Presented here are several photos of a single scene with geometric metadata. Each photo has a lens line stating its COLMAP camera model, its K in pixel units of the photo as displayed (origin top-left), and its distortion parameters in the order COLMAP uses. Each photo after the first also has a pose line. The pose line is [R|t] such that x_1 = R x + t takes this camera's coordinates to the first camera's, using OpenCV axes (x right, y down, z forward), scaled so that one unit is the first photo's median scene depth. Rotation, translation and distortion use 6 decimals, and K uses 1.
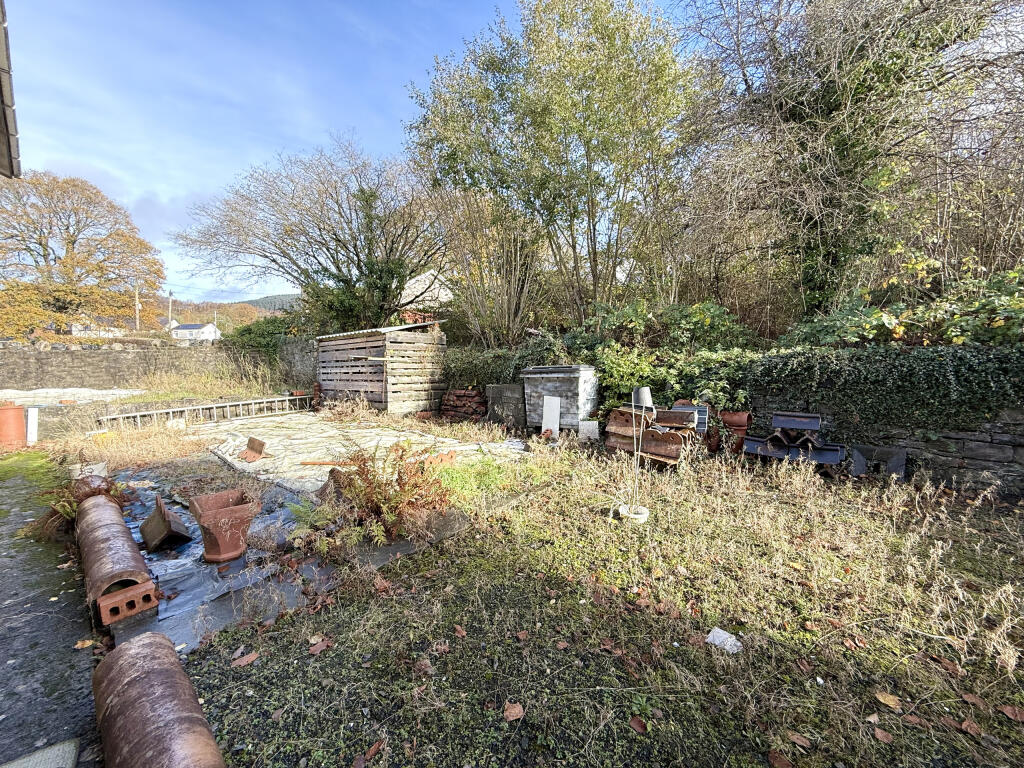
lens RADIAL K [[411.5, 0, 512.0], [0, 411.5, 384.0], [0, 0, 1]] dist [0.002863, 0.000809]
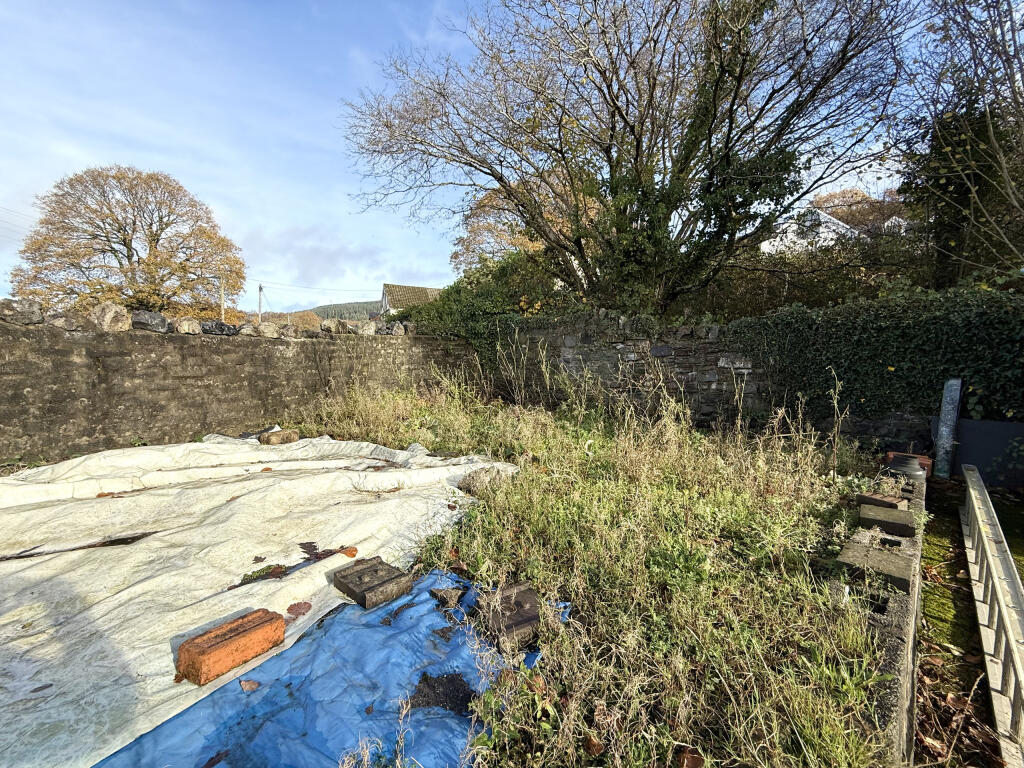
lens RADIAL K [[411.5, 0, 512.0], [0, 411.5, 384.0], [0, 0, 1]] dist [0.002863, 0.000809]
pose [[0.995117, -0.006954, -0.098459, -1.483940], [0.005968, 0.999929, -0.010310, -0.060148], [0.098524, 0.009673, 0.995088, 1.336649]]
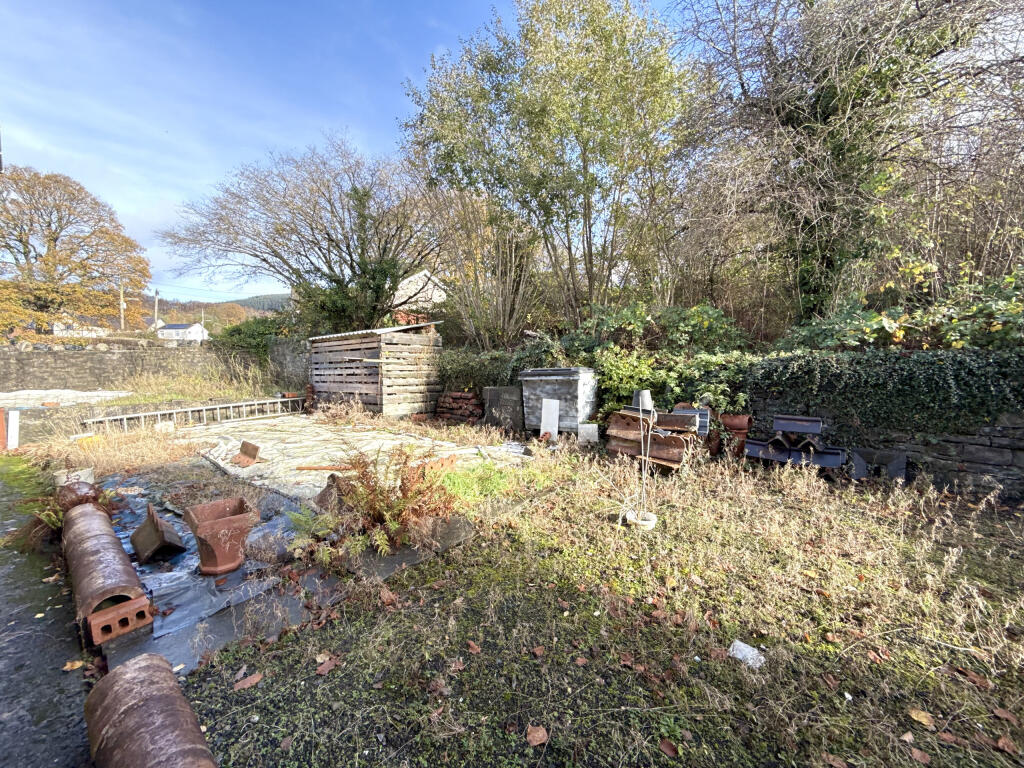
lens RADIAL K [[411.5, 0, 512.0], [0, 411.5, 384.0], [0, 0, 1]] dist [0.002863, 0.000809]
pose [[0.999782, 0.001265, 0.020845, -0.020485], [-0.001216, 0.999996, -0.002356, -0.004318], [-0.020848, 0.002331, 0.999780, 0.012554]]
